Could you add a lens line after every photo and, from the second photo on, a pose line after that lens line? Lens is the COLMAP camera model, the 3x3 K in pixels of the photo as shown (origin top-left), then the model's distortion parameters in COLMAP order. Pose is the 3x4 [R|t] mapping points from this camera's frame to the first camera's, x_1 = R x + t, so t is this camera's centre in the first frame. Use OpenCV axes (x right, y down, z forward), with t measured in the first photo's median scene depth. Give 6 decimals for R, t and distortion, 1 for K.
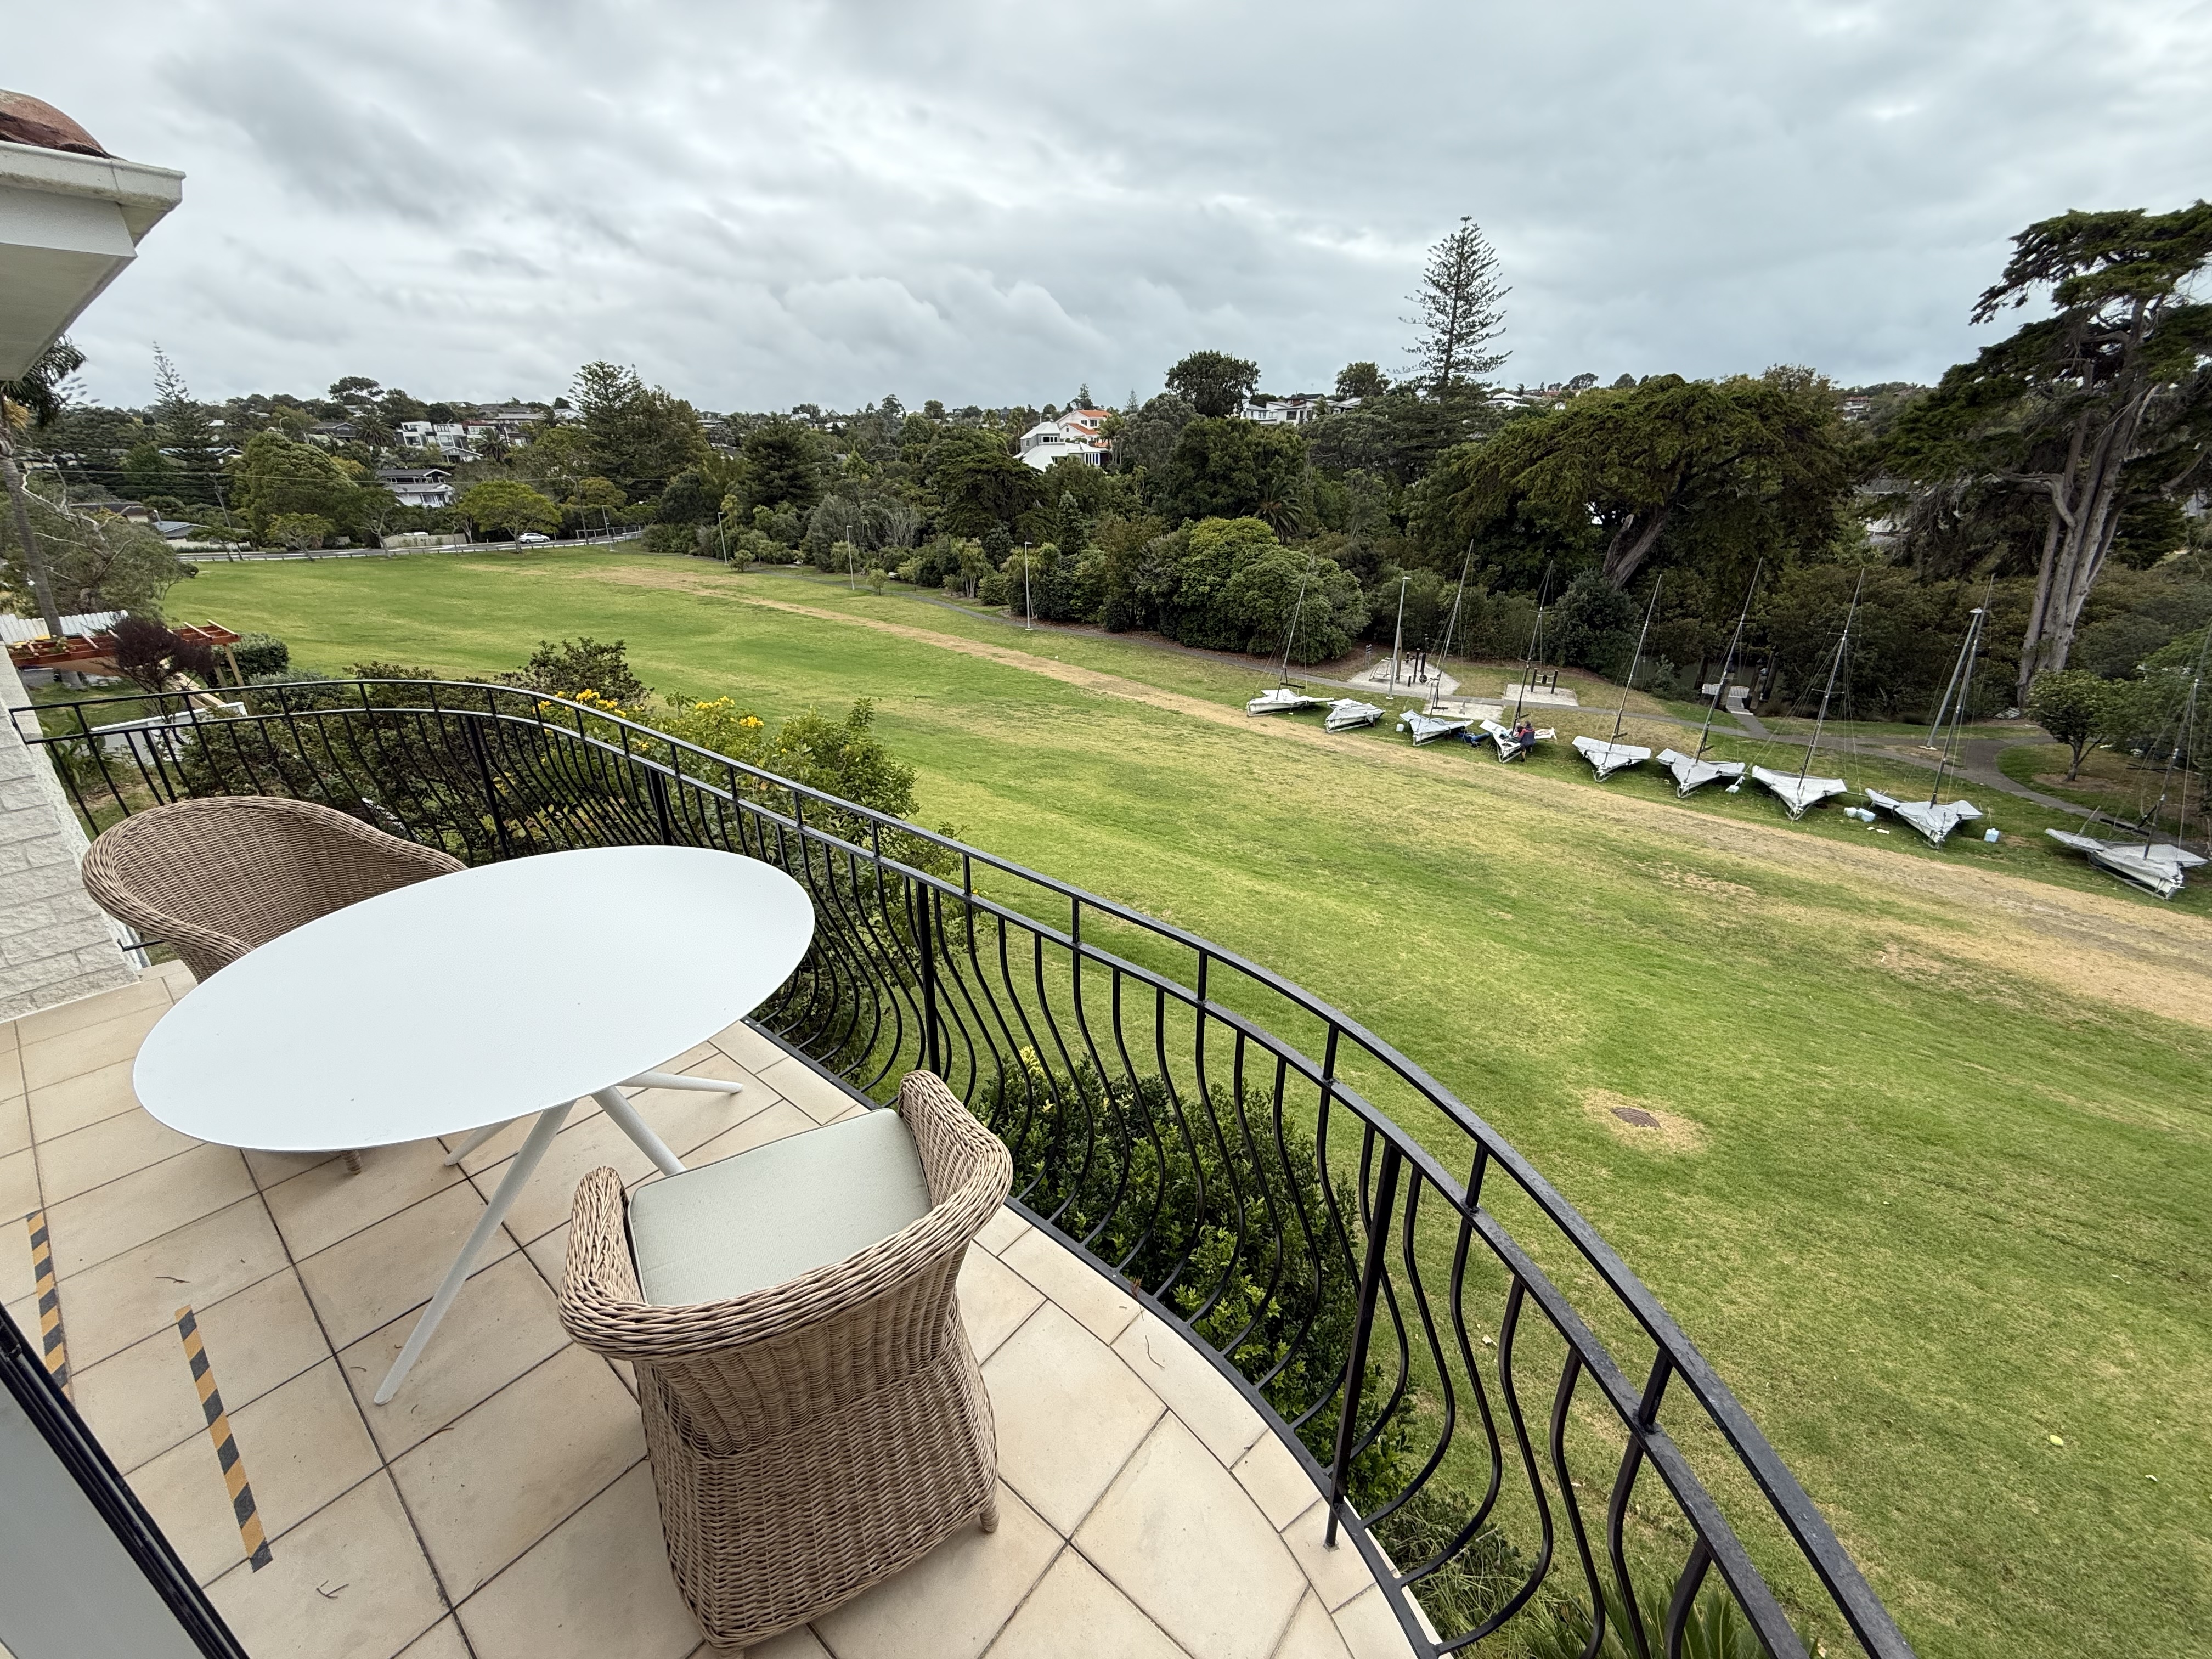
lens RADIAL K [[882.0, 0, 1100.8], [0, 882.0, 830.5], [0, 0, 1]] dist [-0.001565, 0.000542]
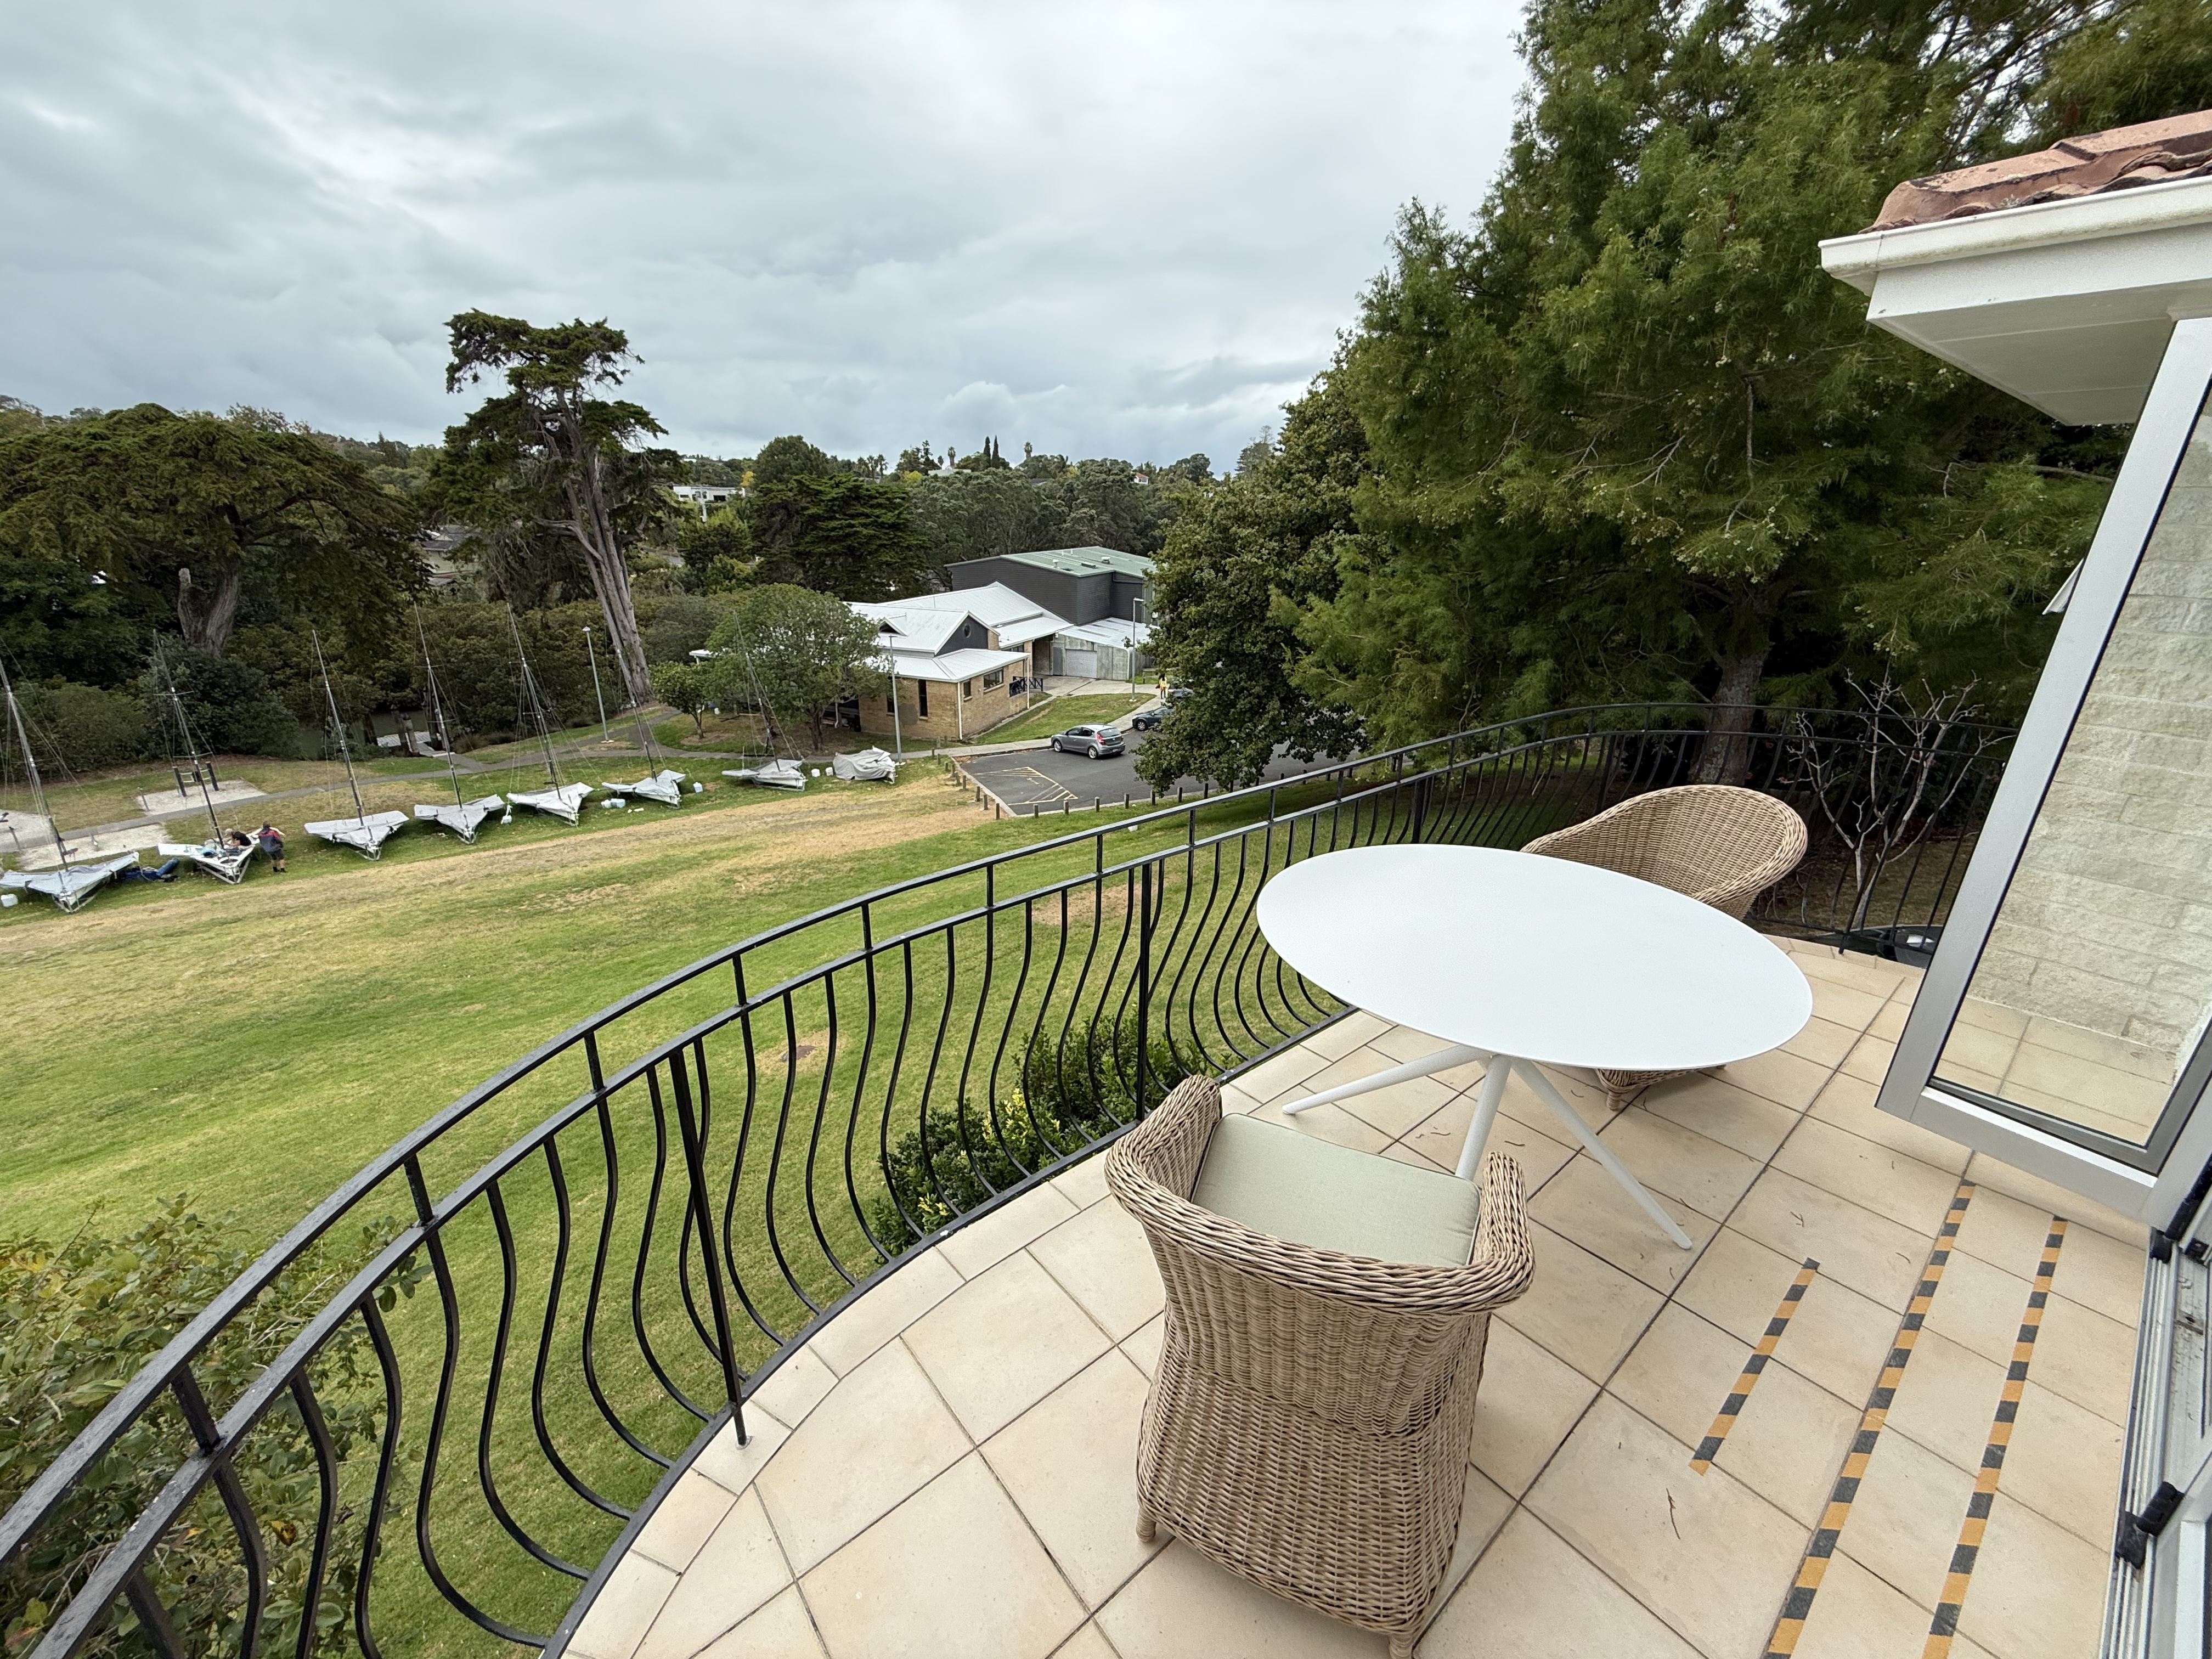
lens RADIAL K [[882.0, 0, 1097.3], [0, 882.0, 828.2], [0, 0, 1]] dist [-0.001565, 0.000542]
pose [[0.202570, -0.321885, 0.924855, -0.102172], [0.366863, 0.900600, 0.233089, -0.024795], [-0.907952, 0.292078, 0.300522, 0.063713]]
